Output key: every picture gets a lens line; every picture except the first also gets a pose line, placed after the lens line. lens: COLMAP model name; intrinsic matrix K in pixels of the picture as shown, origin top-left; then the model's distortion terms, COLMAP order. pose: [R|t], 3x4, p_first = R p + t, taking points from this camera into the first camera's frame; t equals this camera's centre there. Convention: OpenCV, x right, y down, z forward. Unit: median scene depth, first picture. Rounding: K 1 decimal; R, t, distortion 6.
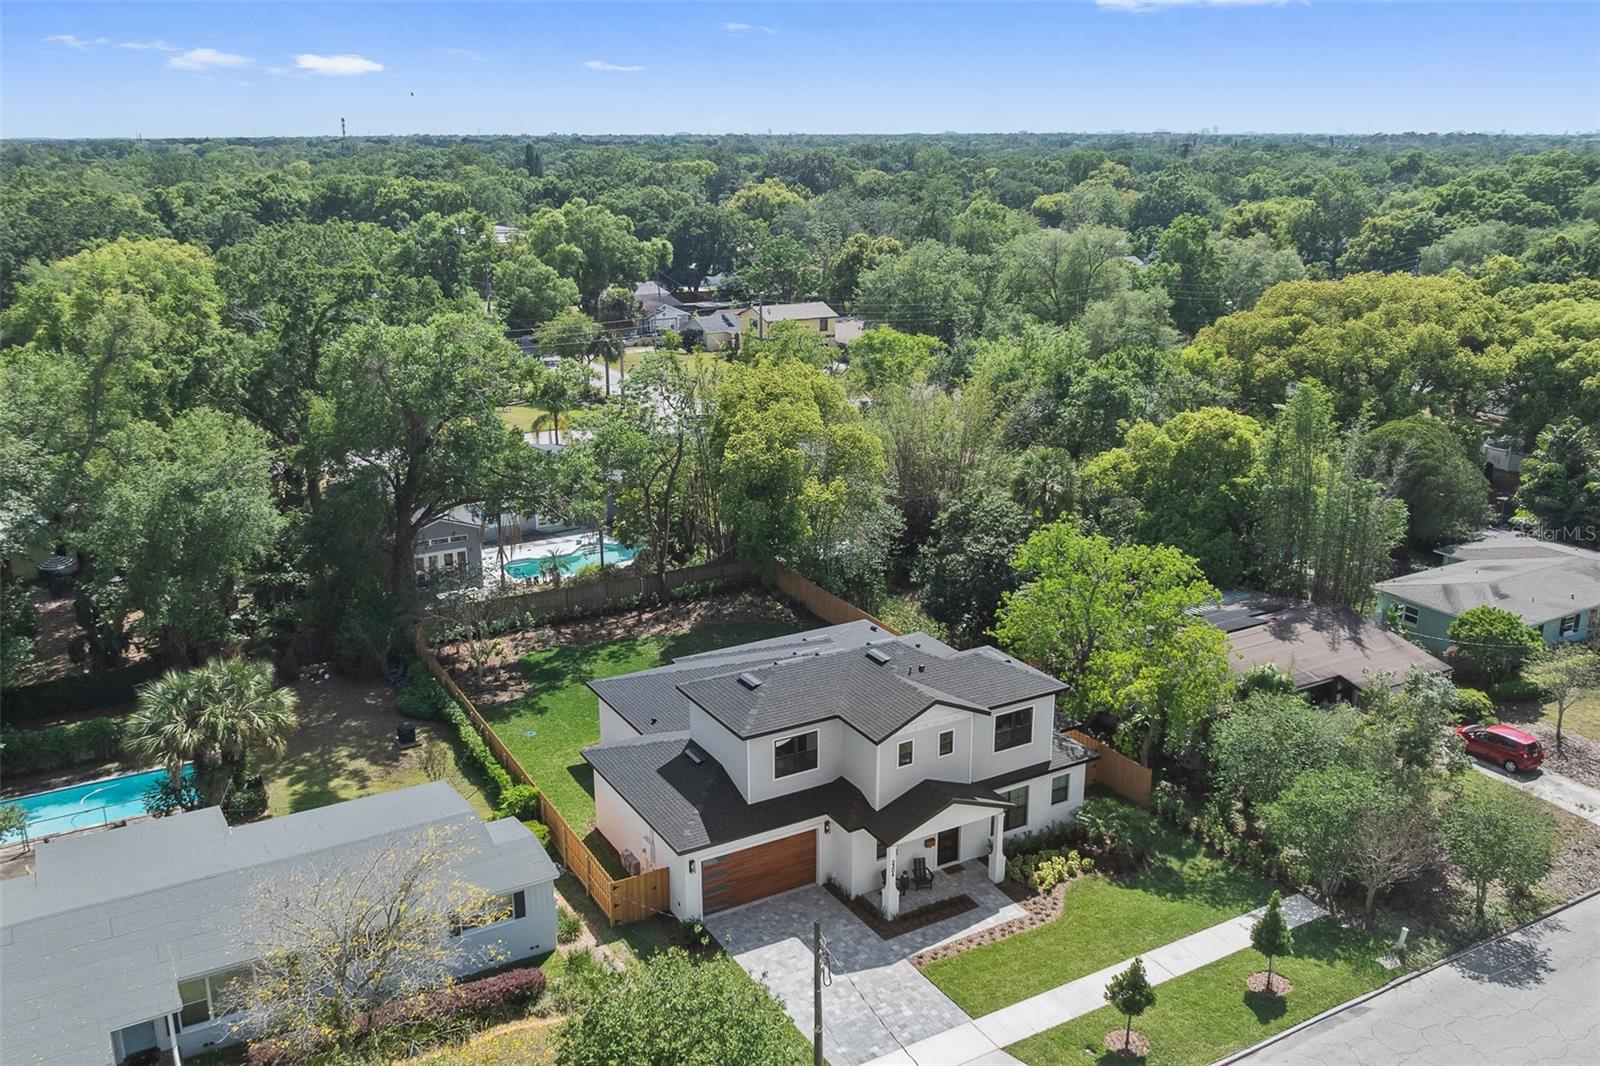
lens RADIAL K [[1359.9, 0, 800.0], [0, 1359.9, 533.0], [0, 0, 1]] dist [-0.013120, -0.014284]
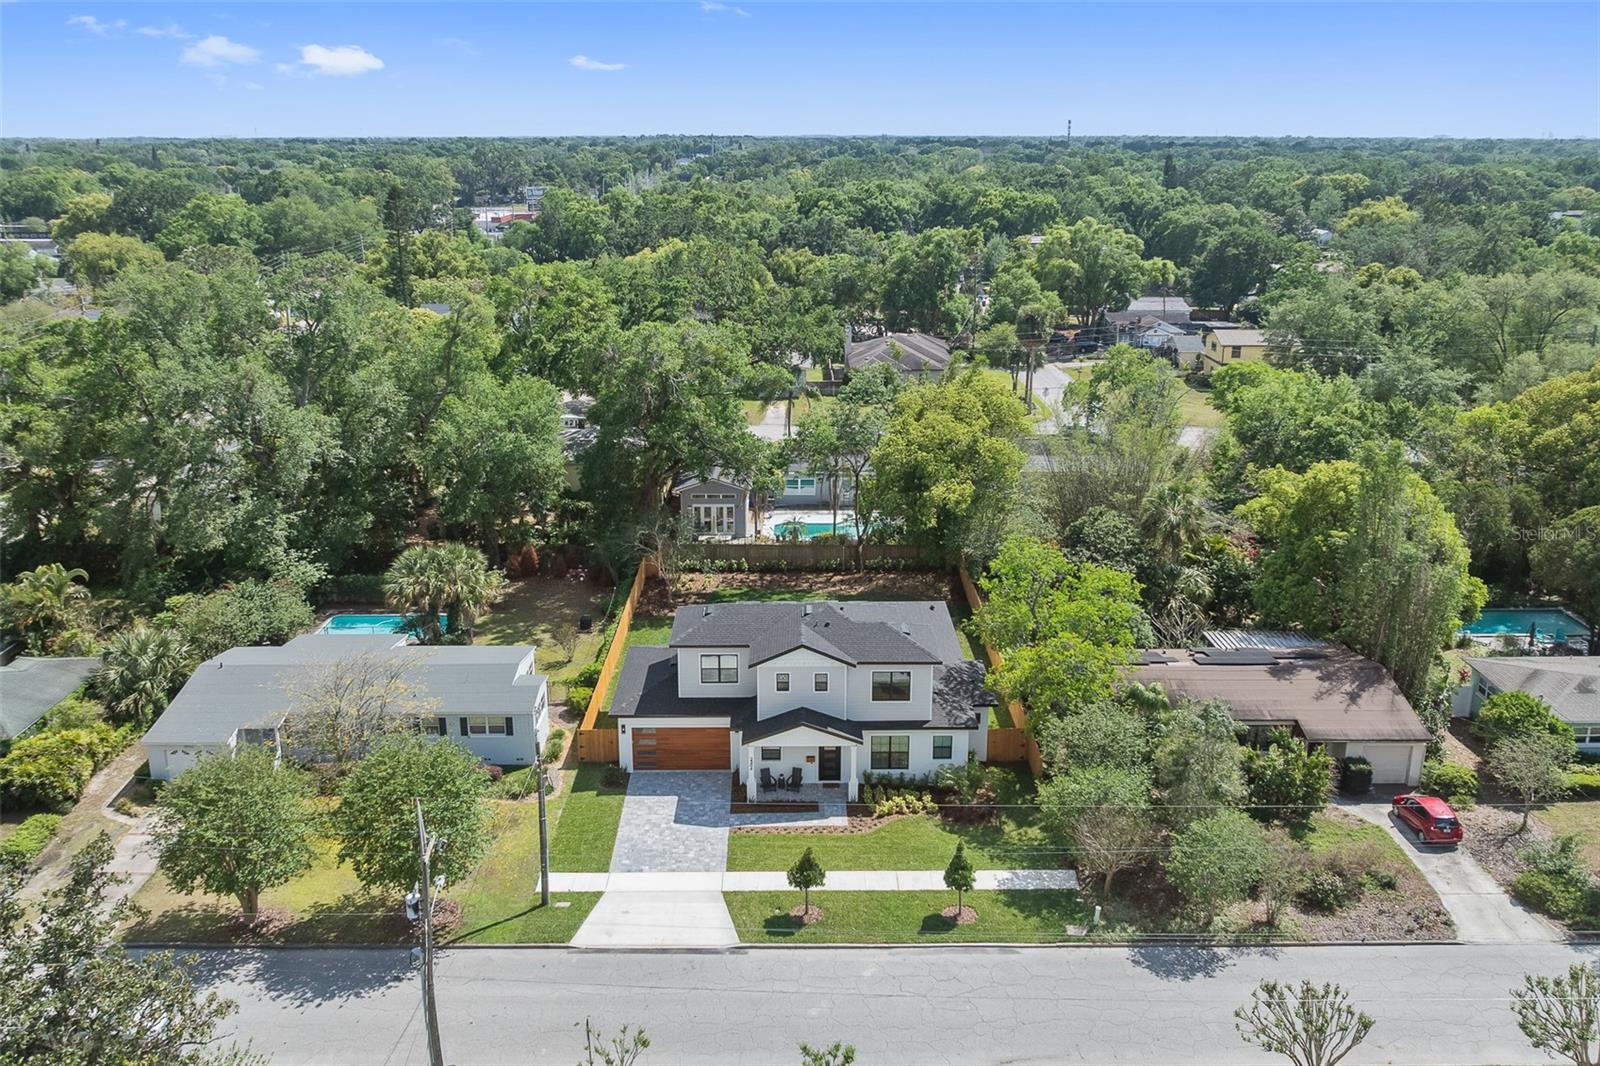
lens RADIAL K [[1359.9, 0, 800.0], [0, 1359.9, 533.0], [0, 0, 1]] dist [-0.013120, -0.014284]
pose [[0.870617, 0.140614, -0.471438, 0.539829], [-0.140513, 0.989438, 0.035627, -0.021995], [0.471468, 0.035226, 0.881179, -0.114088]]
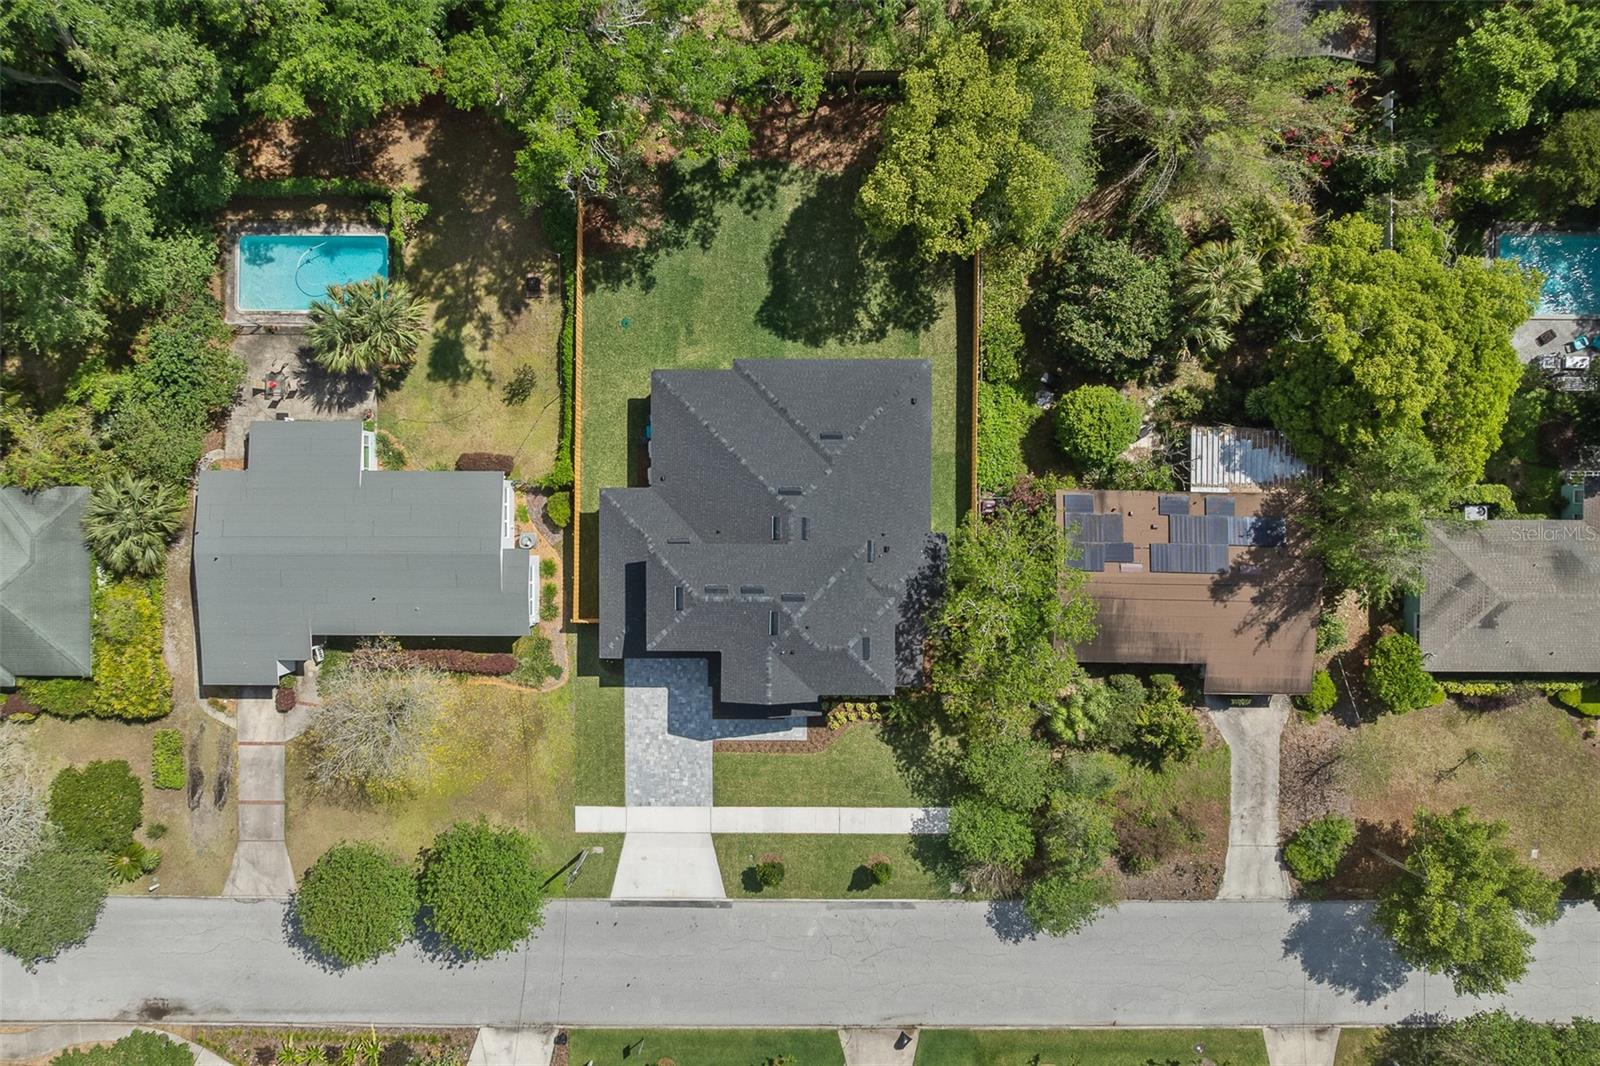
lens RADIAL K [[1359.9, 0, 800.0], [0, 1359.9, 533.0], [0, 0, 1]] dist [-0.013120, -0.014284]
pose [[0.864975, 0.501513, 0.017411, 0.009896], [-0.149943, 0.225188, 0.962708, -1.025447], [0.478890, -0.835329, 0.269980, 0.603702]]
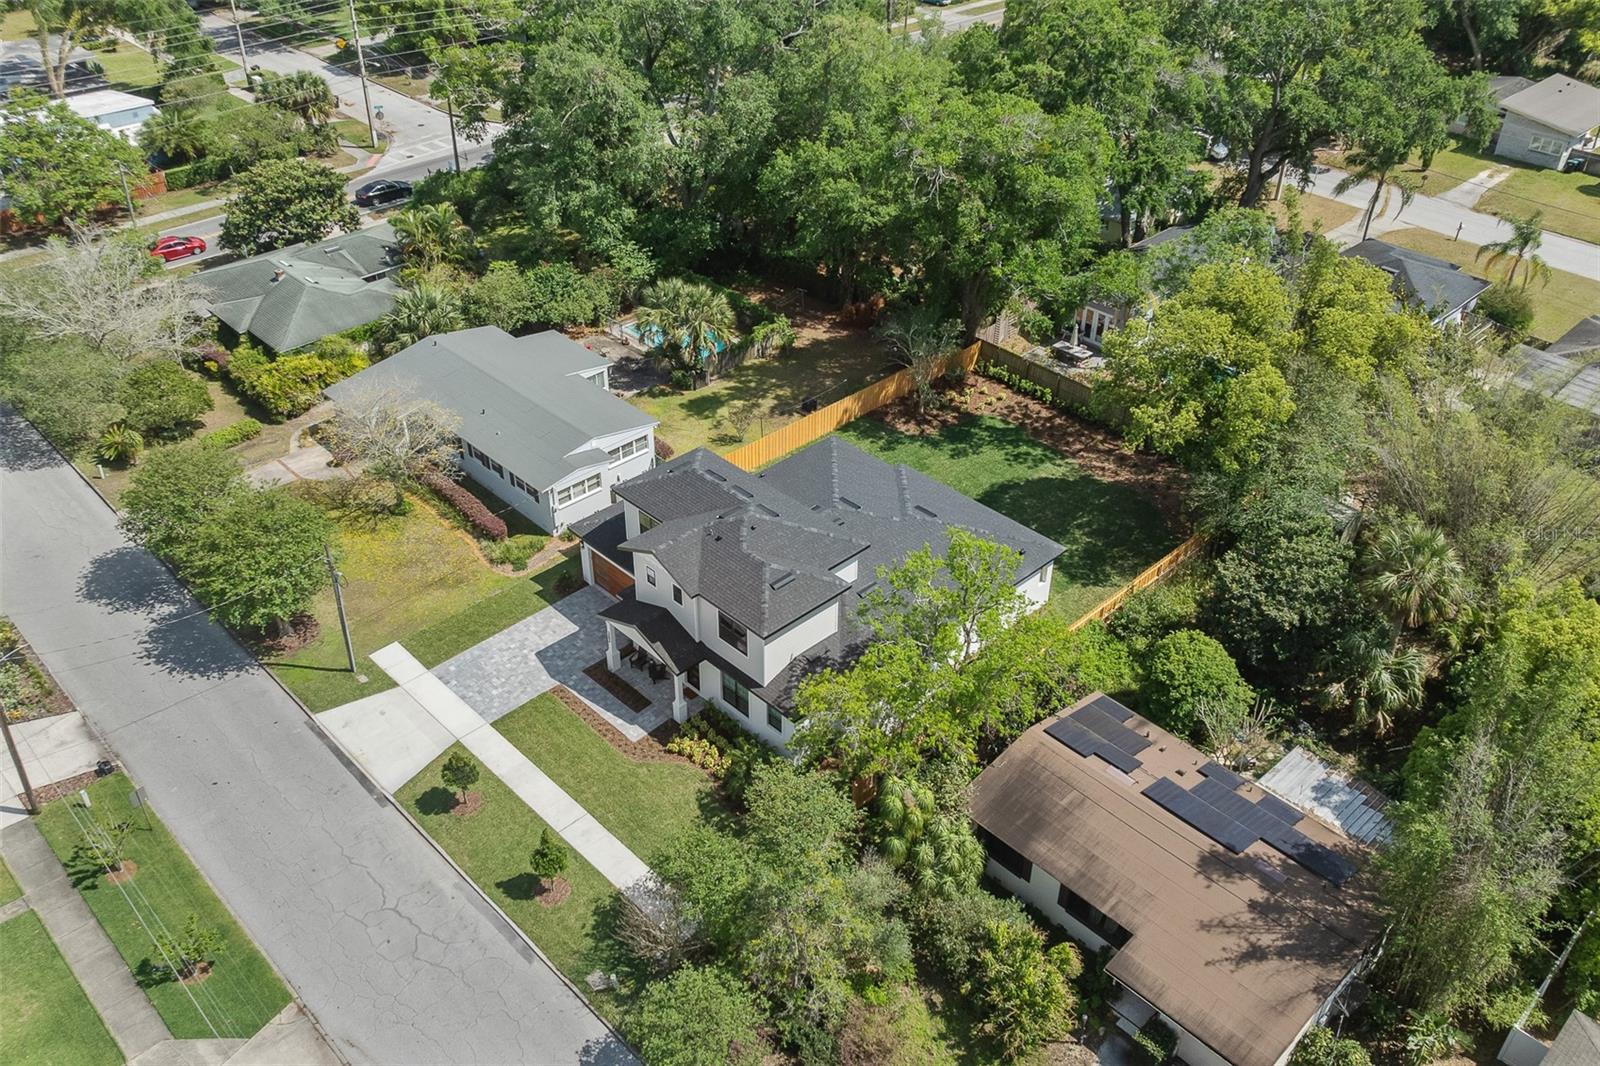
lens RADIAL K [[1335.1, 0, 812.0], [0, 1335.1, 528.7], [0, 0, 1]] dist [0.001866, -0.078738]
pose [[0.251902, 0.555725, -0.792285, 0.817291], [-0.286083, 0.824857, 0.487613, -0.391357], [0.924501, 0.103829, 0.366767, 0.543155]]
